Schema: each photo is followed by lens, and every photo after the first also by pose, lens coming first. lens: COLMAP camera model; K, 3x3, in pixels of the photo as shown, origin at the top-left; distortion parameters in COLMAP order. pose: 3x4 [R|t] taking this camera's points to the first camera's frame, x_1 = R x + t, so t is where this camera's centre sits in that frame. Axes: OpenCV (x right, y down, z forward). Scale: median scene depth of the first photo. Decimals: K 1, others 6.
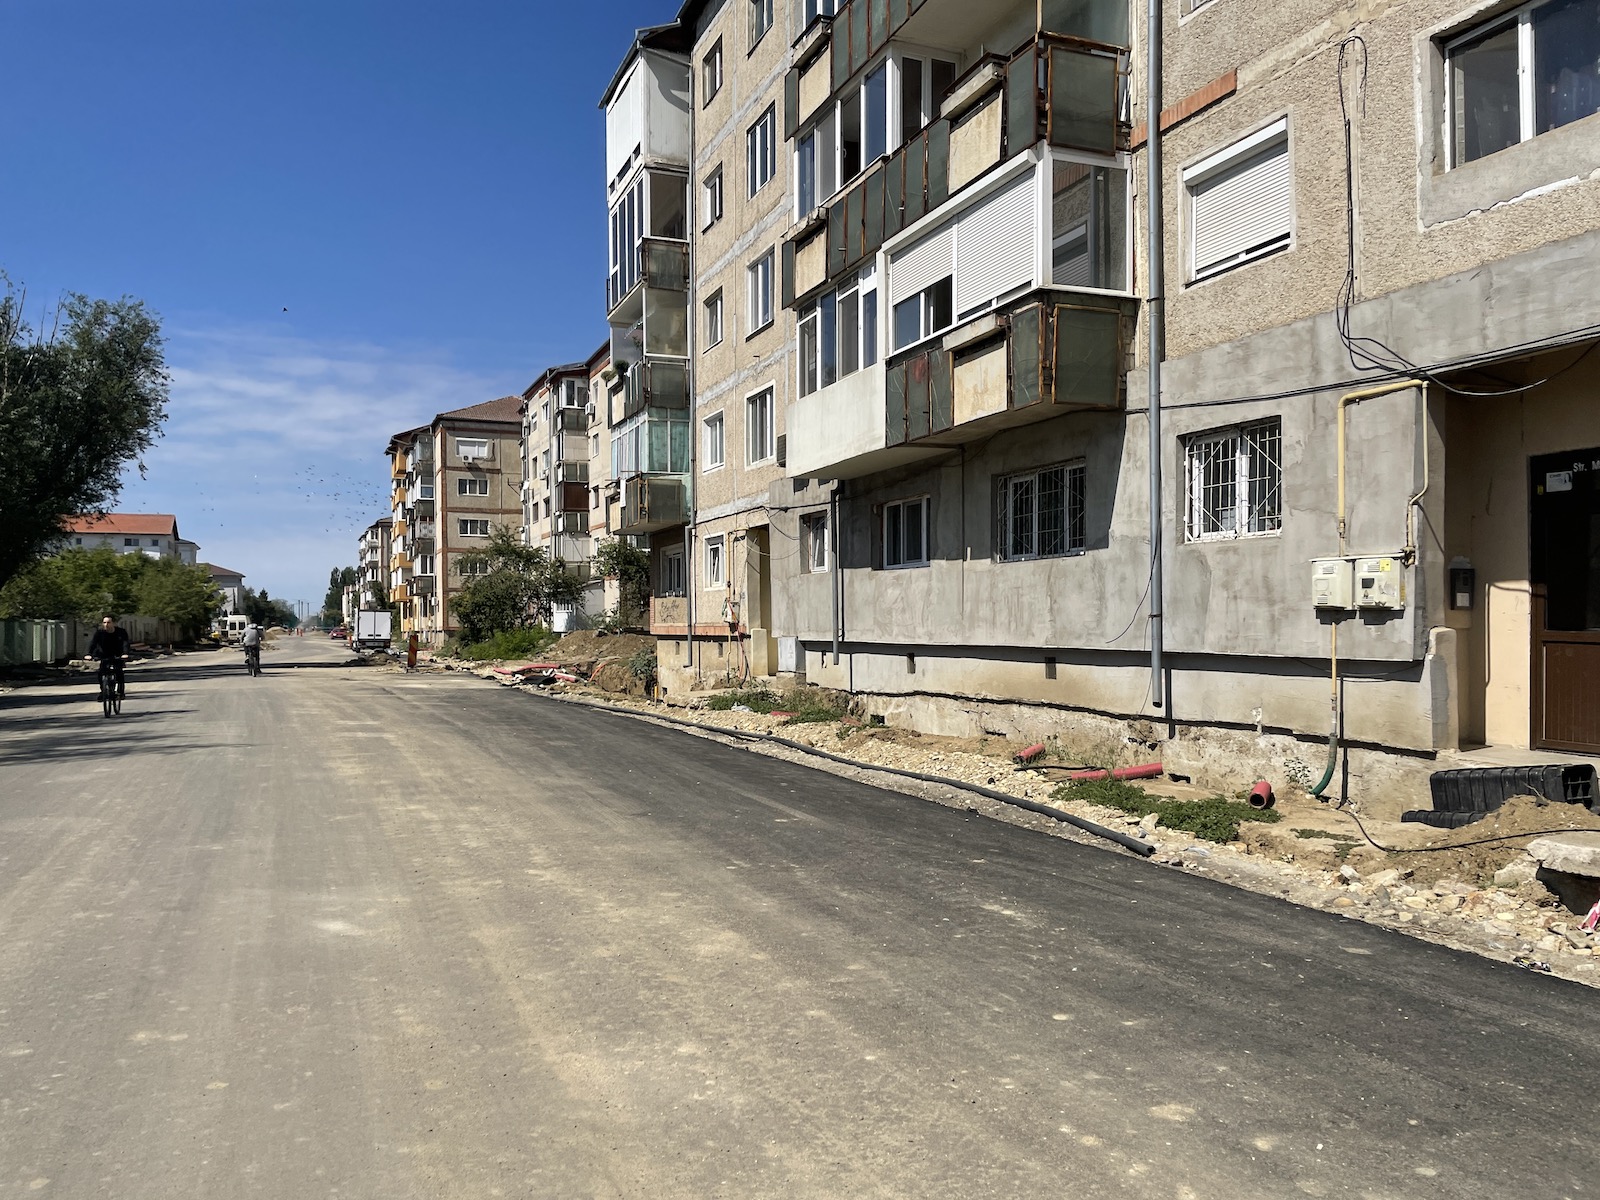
lens RADIAL K [[1173.5, 0, 793.7], [0, 1173.5, 618.7], [0, 0, 1]] dist [0.081350, -0.123807]
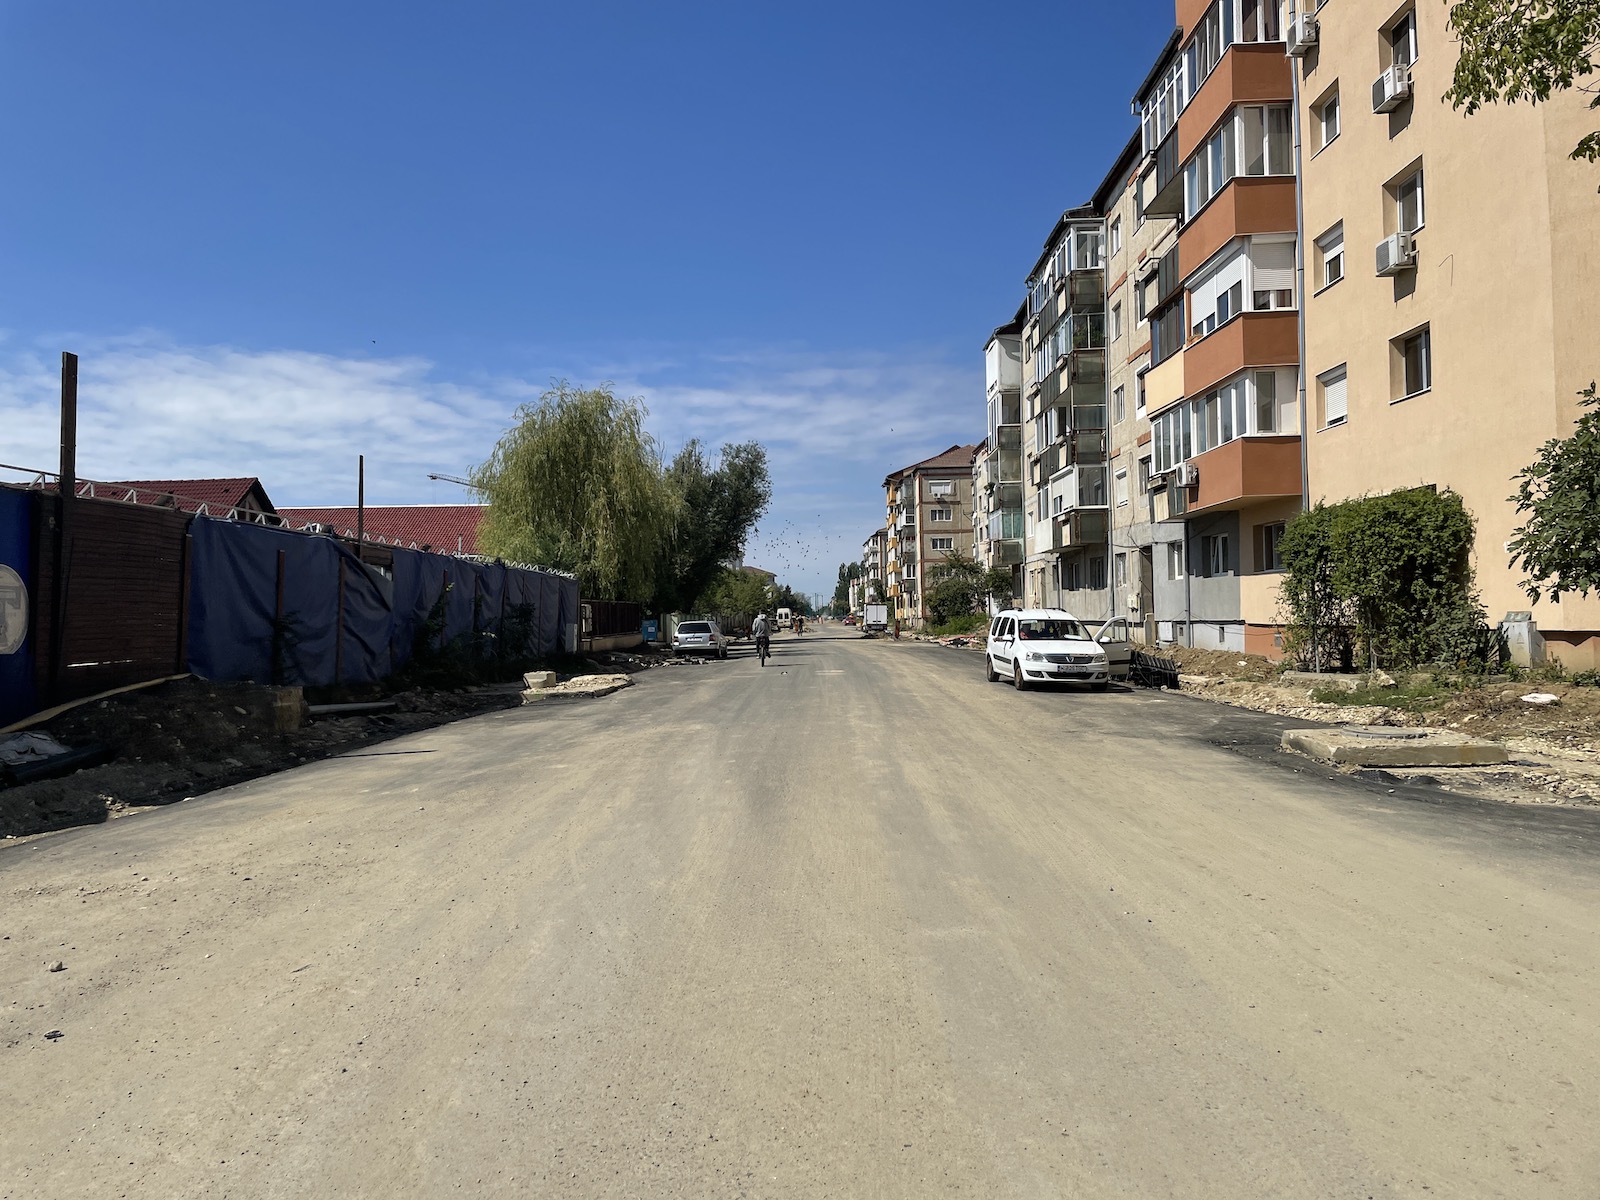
lens RADIAL K [[1173.5, 0, 793.7], [0, 1173.5, 618.7], [0, 0, 1]] dist [0.081350, -0.123807]
pose [[0.917019, -0.012763, -0.398638, 0.123569], [0.017562, 0.999811, 0.008388, -0.003221], [0.398456, -0.014693, 0.917070, -0.353590]]
